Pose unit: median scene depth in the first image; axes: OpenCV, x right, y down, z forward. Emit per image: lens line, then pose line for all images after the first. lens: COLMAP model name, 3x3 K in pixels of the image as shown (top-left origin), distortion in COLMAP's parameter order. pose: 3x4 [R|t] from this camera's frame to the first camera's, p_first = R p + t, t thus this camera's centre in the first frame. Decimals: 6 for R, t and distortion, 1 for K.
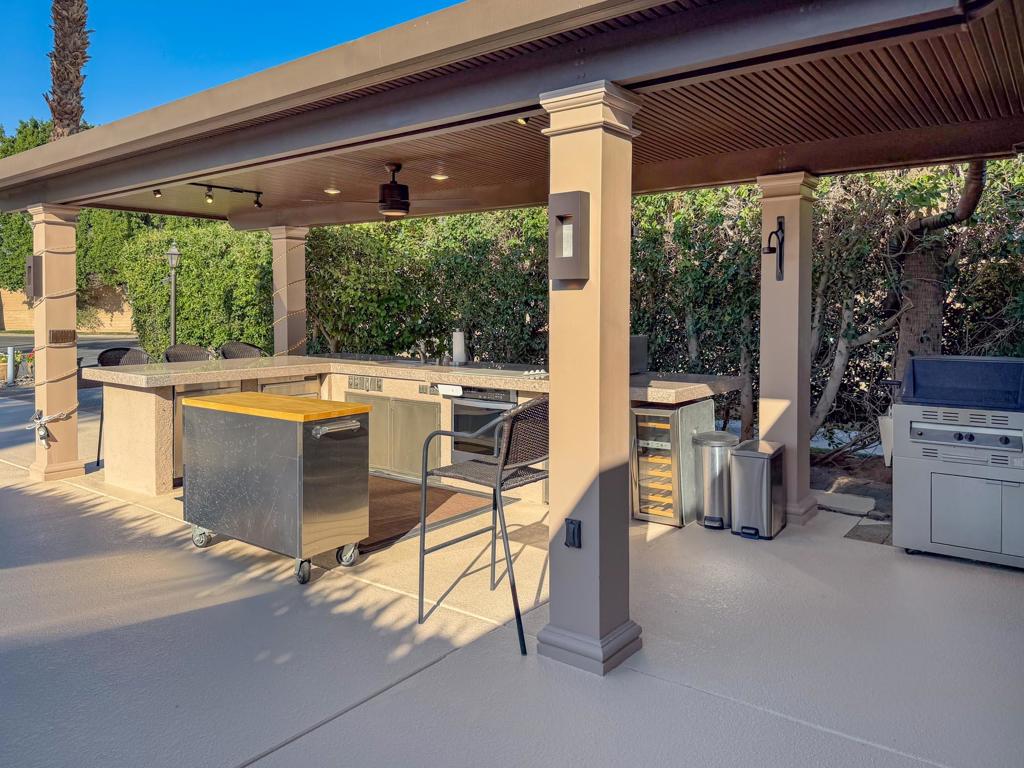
lens RADIAL K [[724.7, 0, 518.4], [0, 724.7, 345.6], [0, 0, 1]] dist [0.040043, -0.058117]
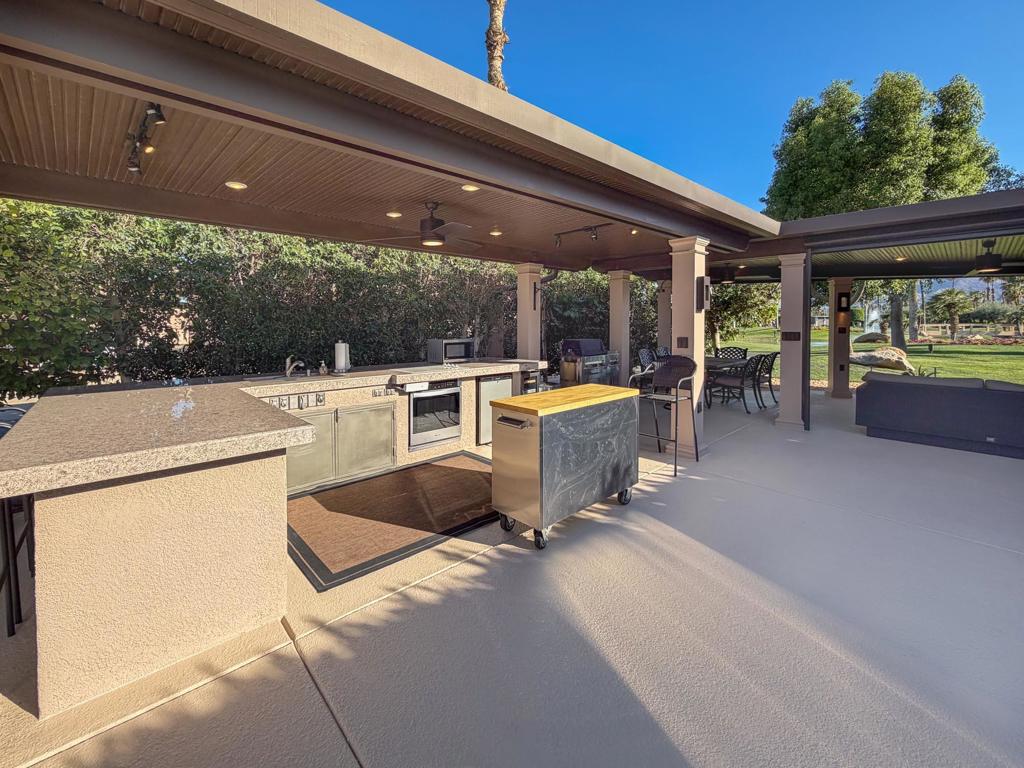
lens RADIAL K [[442.4, 0, 485.3], [0, 442.4, 340.1], [0, 0, 1]] dist [-0.001927, 0.000008]
pose [[0.182699, -0.036524, 0.982490, -0.839757], [0.050189, 0.998353, 0.027781, -0.036140], [-0.981887, 0.044234, 0.184231, 0.748517]]
